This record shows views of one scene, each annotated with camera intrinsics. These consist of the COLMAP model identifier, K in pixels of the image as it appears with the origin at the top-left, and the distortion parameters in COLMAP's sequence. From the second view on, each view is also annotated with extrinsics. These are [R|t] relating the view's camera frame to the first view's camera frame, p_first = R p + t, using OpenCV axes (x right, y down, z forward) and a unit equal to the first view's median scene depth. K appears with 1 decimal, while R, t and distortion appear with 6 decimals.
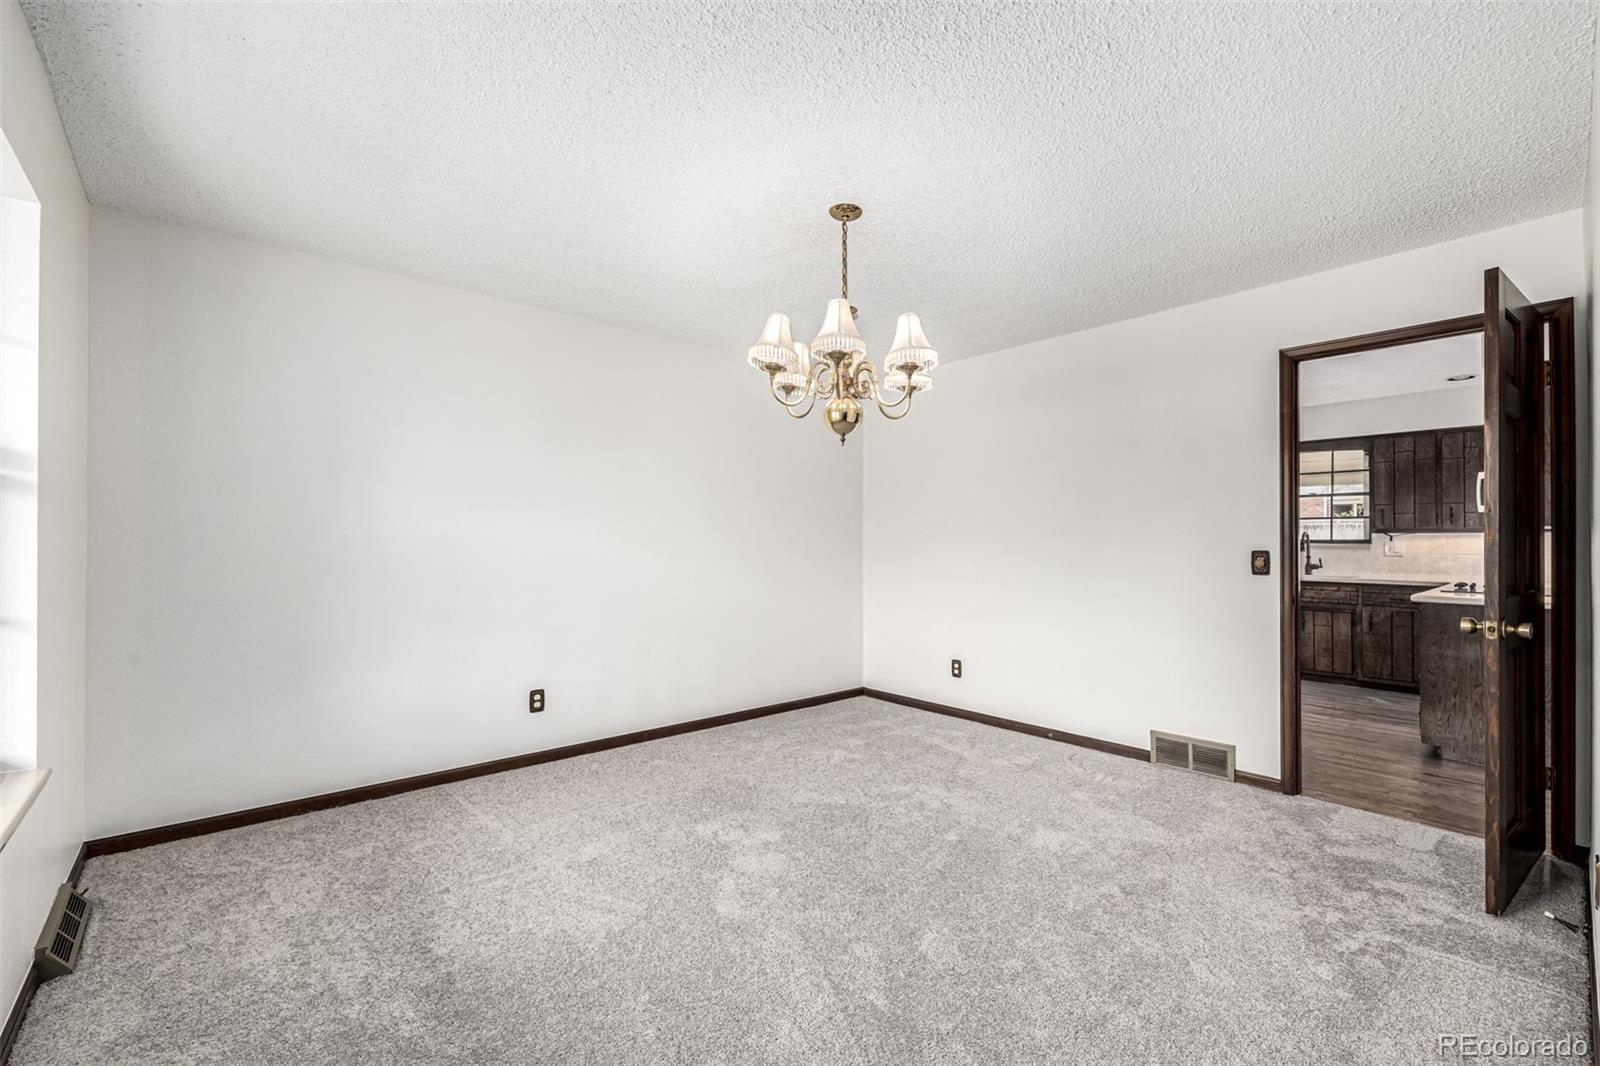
lens RADIAL K [[672.9, 0, 808.6], [0, 672.9, 539.4], [0, 0, 1]] dist [-0.000426, 0.000884]
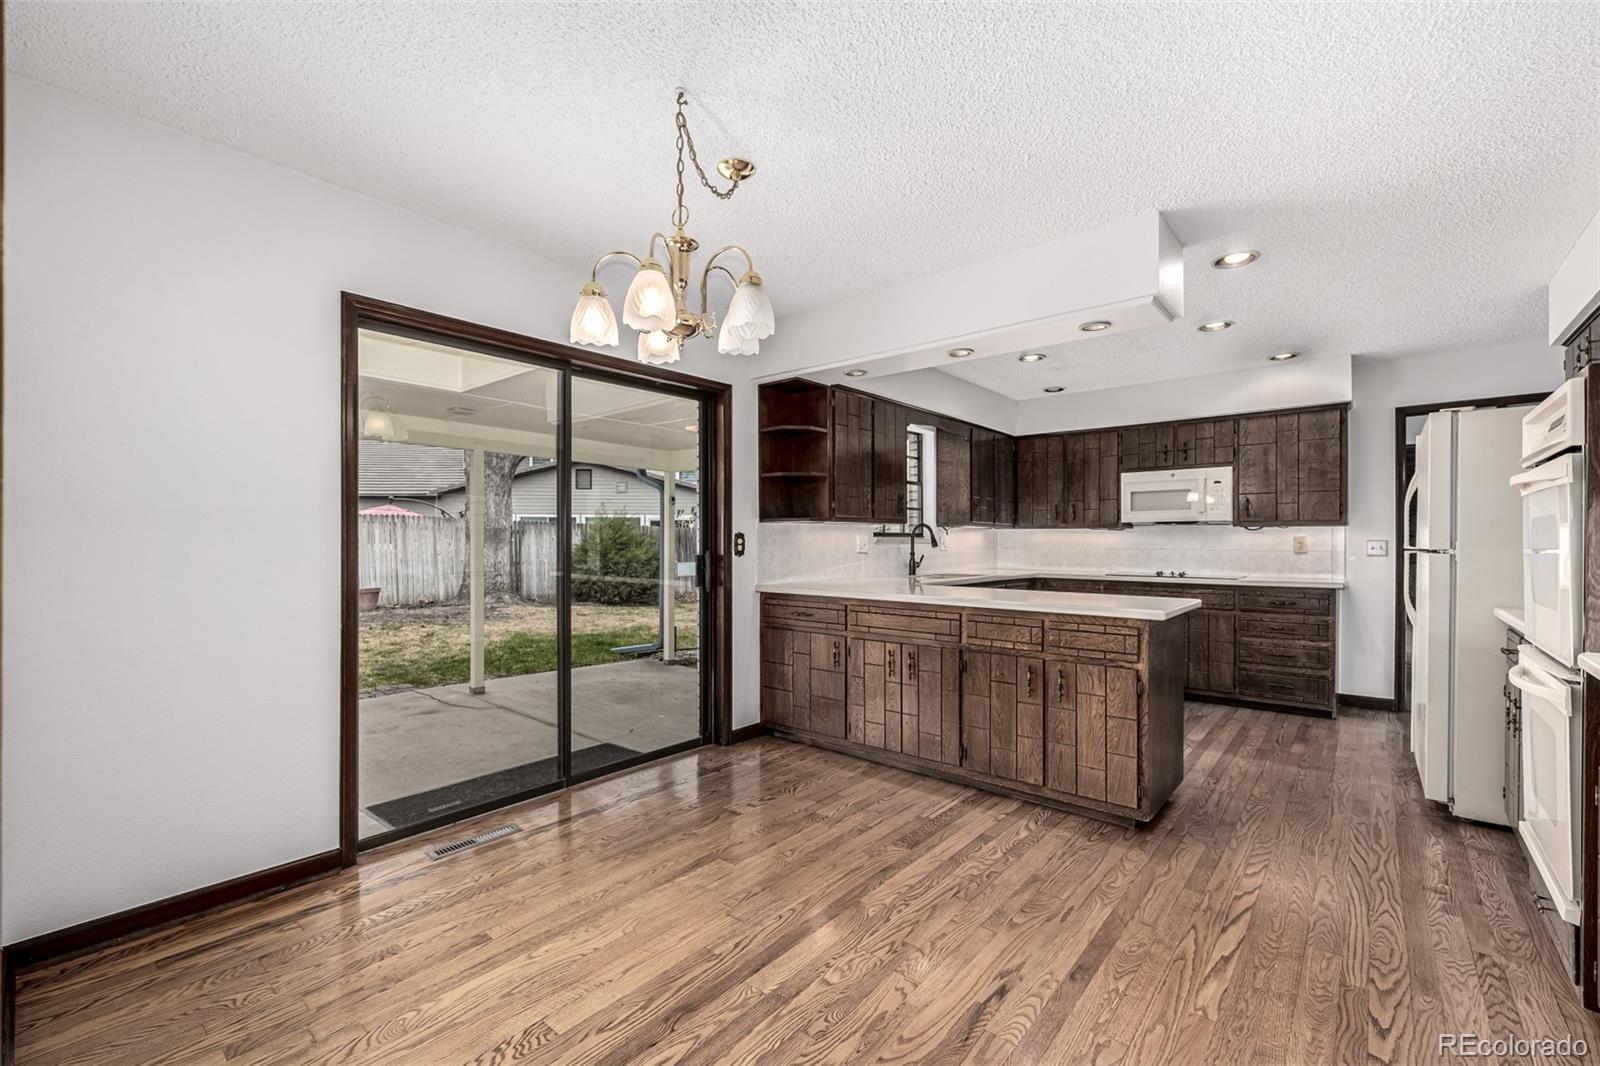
lens RADIAL K [[672.9, 0, 800.3], [0, 672.9, 539.4], [0, 0, 1]] dist [-0.000426, 0.000884]
pose [[-0.140651, 0.002719, 0.990055, -0.070515], [-0.004294, 0.999985, -0.003357, 0.012754], [-0.990050, -0.004723, -0.140637, 1.392402]]
